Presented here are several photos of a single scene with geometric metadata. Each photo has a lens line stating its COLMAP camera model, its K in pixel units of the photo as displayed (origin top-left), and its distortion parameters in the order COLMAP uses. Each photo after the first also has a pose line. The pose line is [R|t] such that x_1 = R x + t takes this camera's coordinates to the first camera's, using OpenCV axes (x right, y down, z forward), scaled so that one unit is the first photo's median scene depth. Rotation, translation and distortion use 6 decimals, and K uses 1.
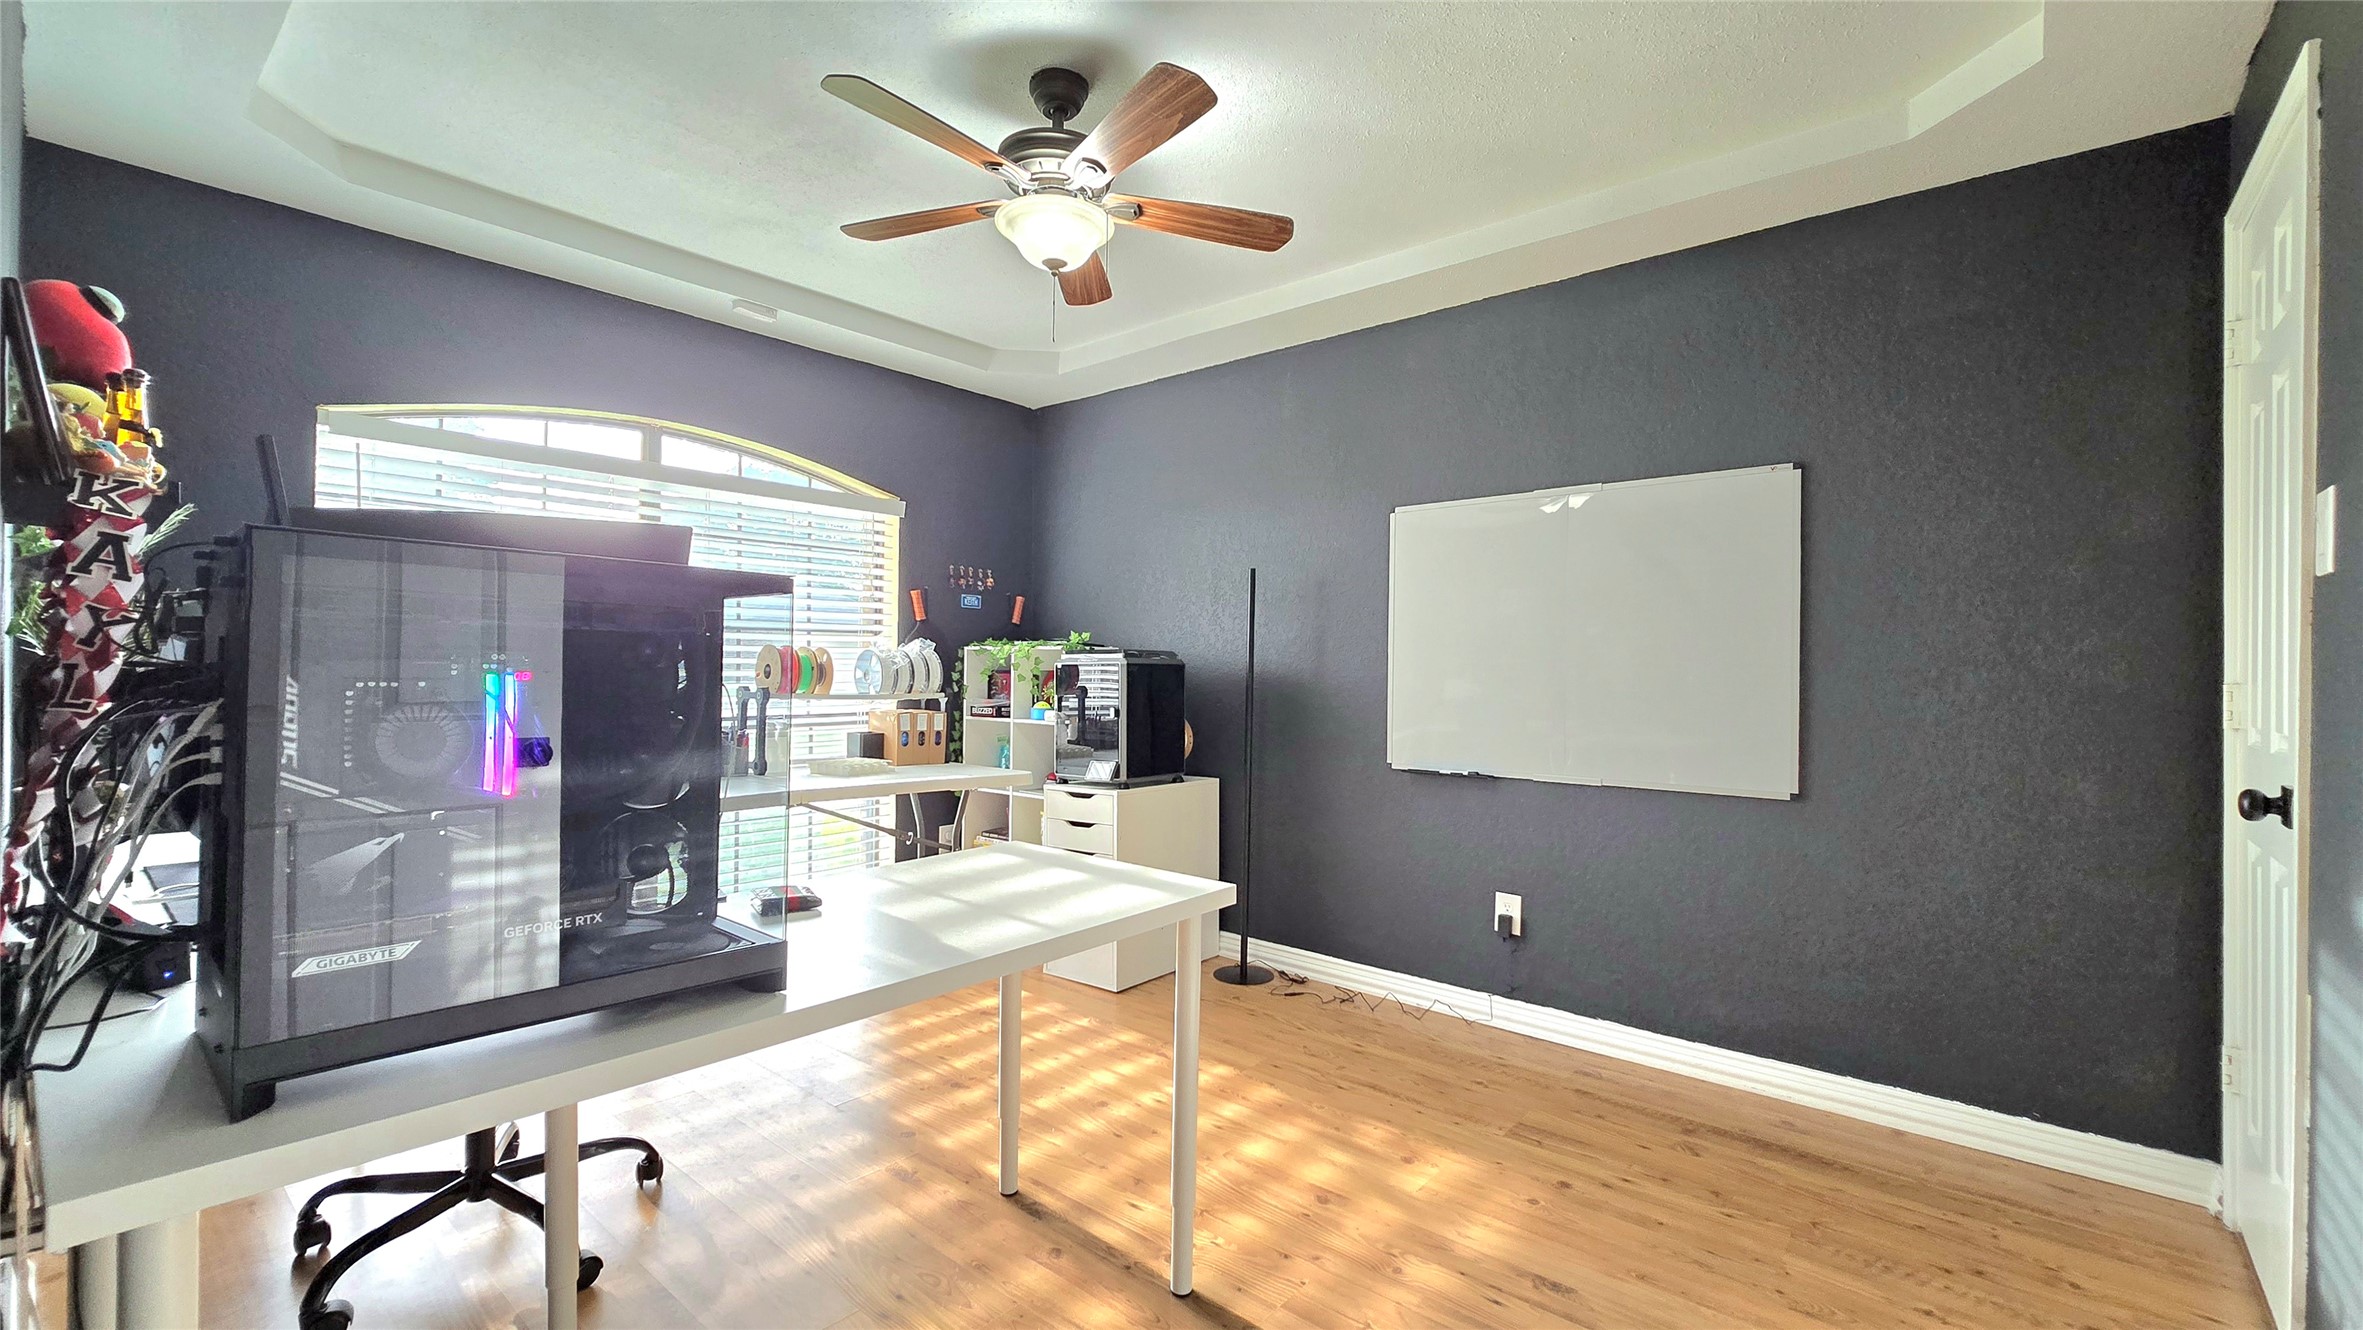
lens RADIAL K [[967.7, 0, 1178.5], [0, 967.7, 675.7], [0, 0, 1]] dist [-0.007496, 0.002873]
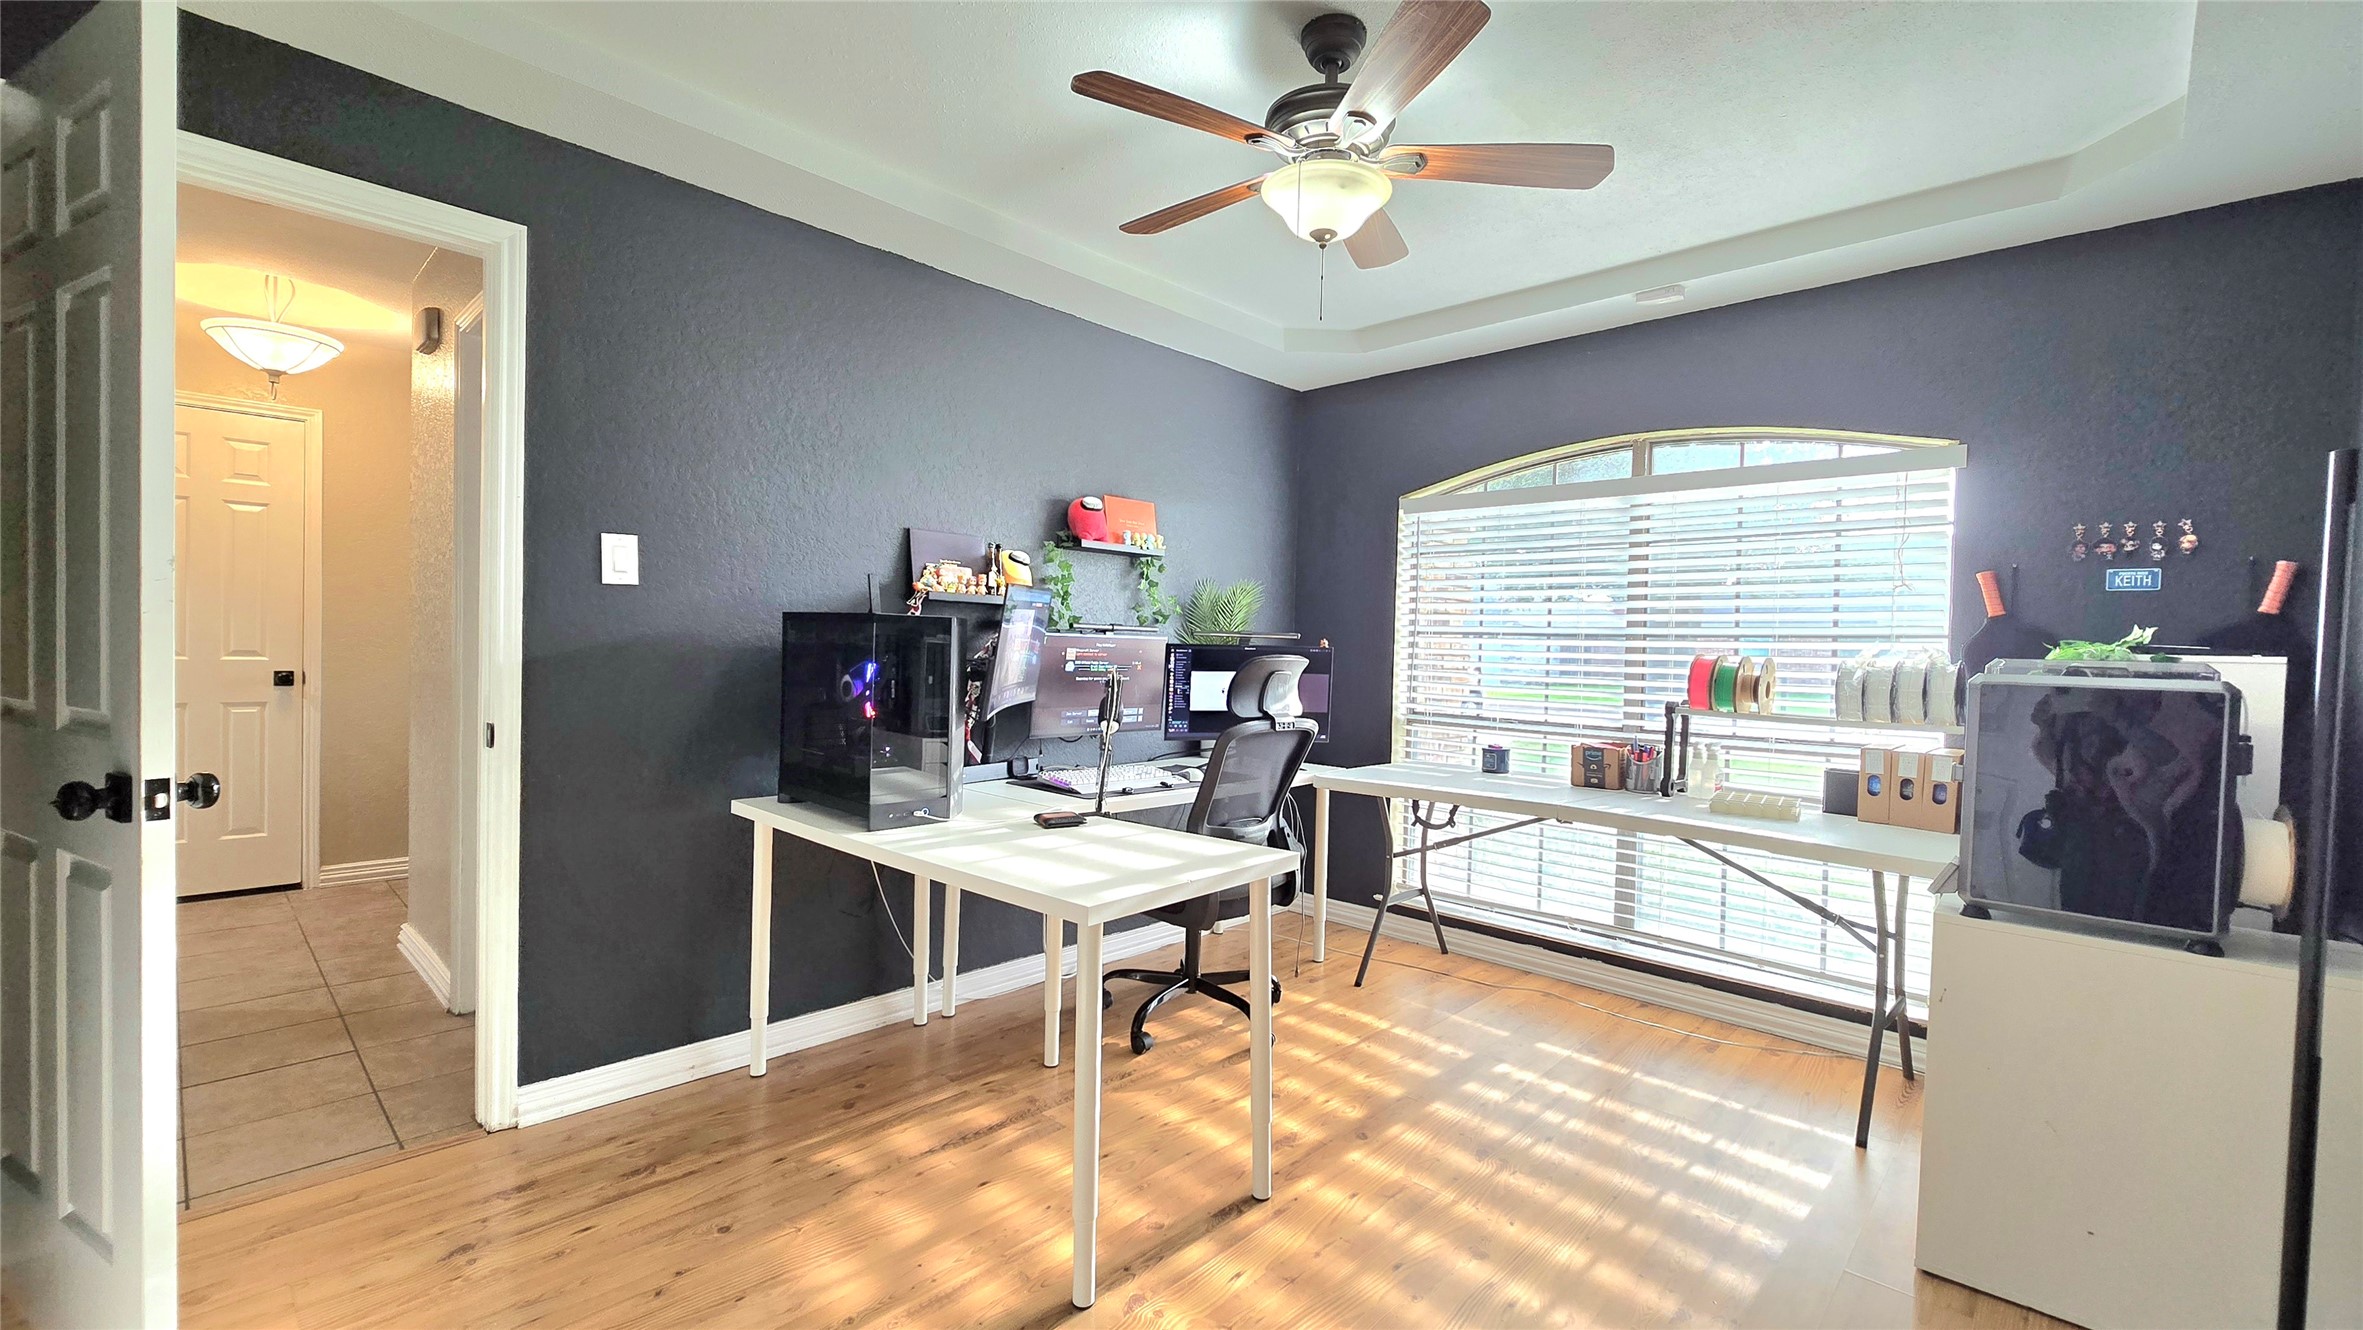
lens RADIAL K [[967.7, 0, 1169.2], [0, 967.7, 667.4], [0, 0, 1]] dist [-0.007496, 0.002873]
pose [[-0.050552, 0.006288, -0.998702, 0.619099], [-0.035121, 0.999350, 0.008069, -0.012186], [0.998104, 0.035484, -0.050299, 0.697707]]
